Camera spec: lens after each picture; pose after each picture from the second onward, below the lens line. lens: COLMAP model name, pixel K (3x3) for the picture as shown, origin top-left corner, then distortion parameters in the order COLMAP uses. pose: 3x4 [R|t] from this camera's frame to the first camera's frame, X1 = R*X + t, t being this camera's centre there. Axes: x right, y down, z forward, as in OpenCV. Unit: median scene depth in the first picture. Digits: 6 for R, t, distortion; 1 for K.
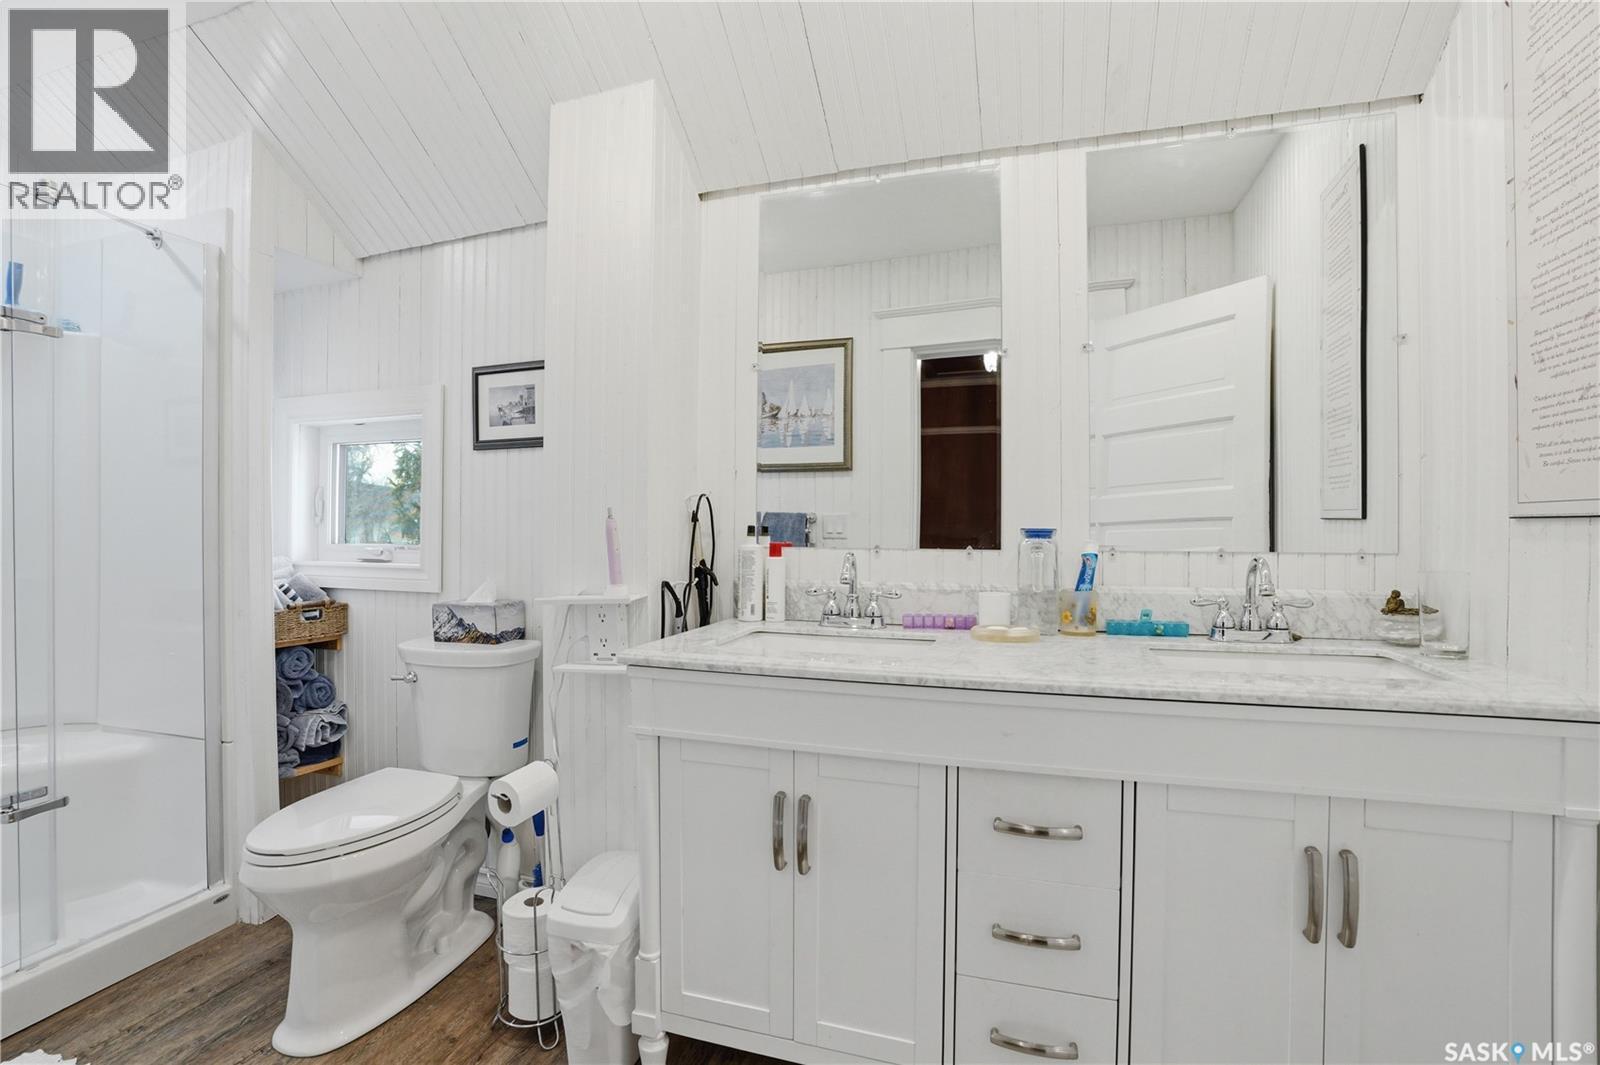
lens RADIAL K [[745.5, 0, 804.7], [0, 745.5, 526.2], [0, 0, 1]] dist [-0.065498, 0.027951]
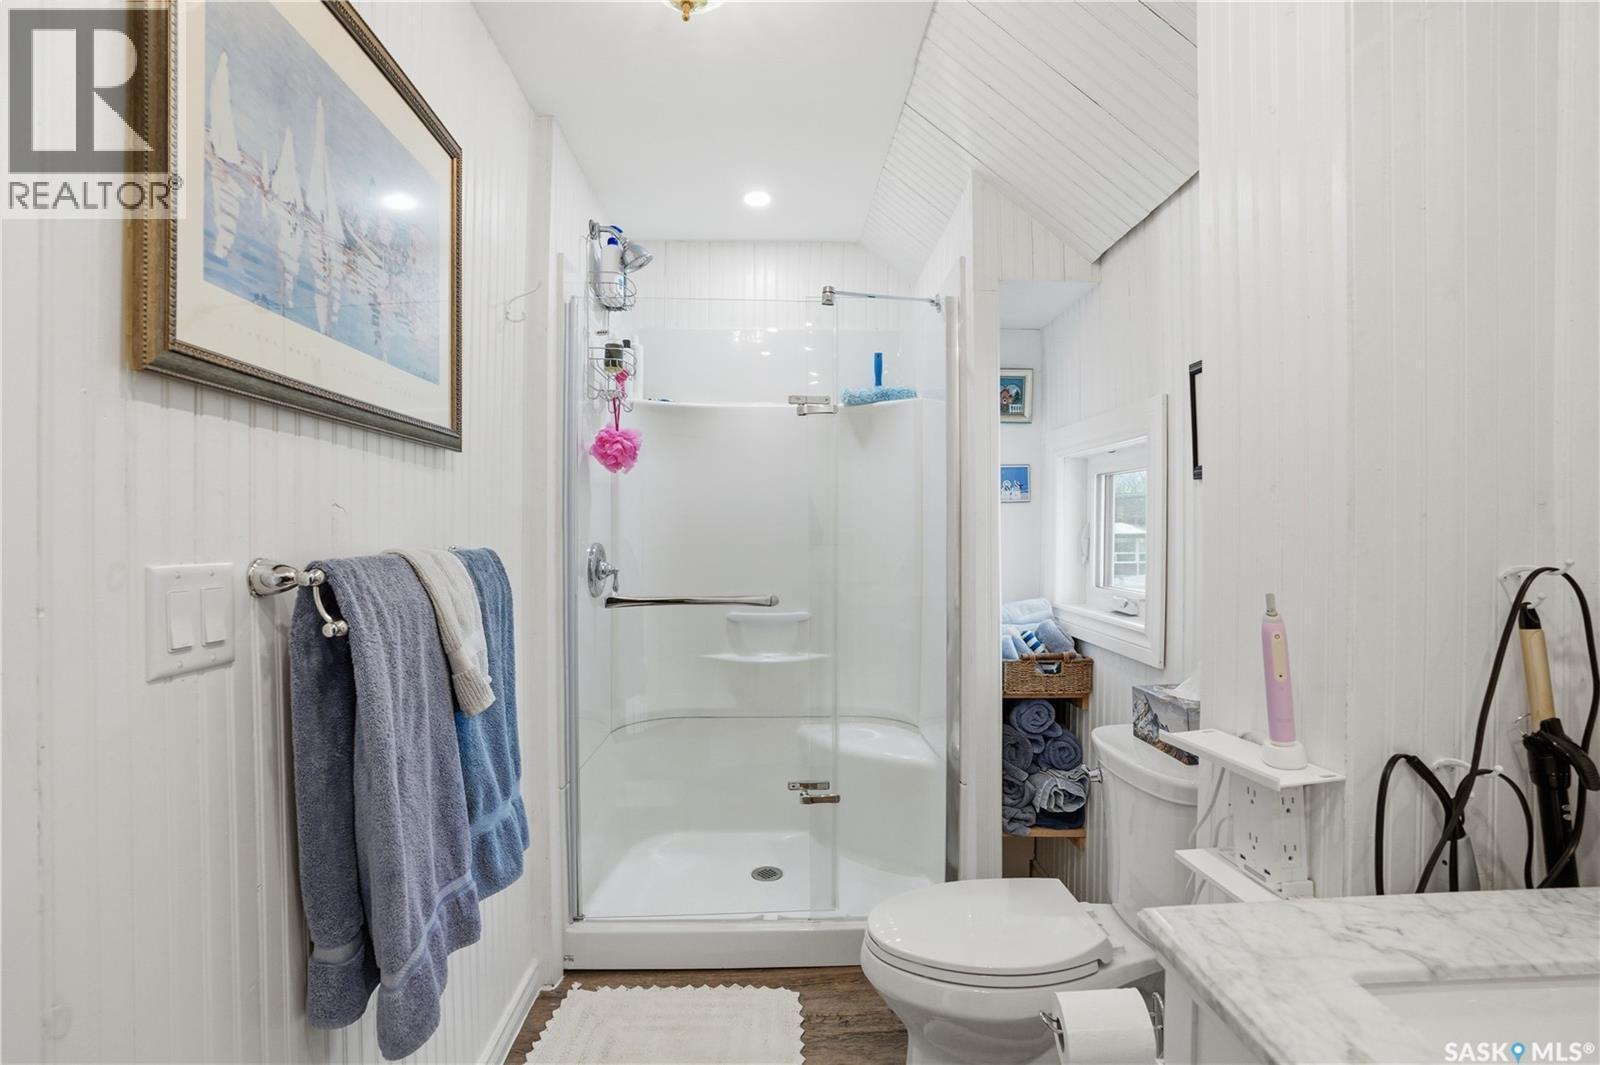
lens RADIAL K [[745.5, 0, 804.7], [0, 745.5, 526.2], [0, 0, 1]] dist [-0.065498, 0.027951]
pose [[0.345717, 0.001036, -0.938338, 0.088577], [0.000552, 0.999999, 0.001308, -0.058430], [0.938339, -0.000970, 0.345716, 0.393059]]
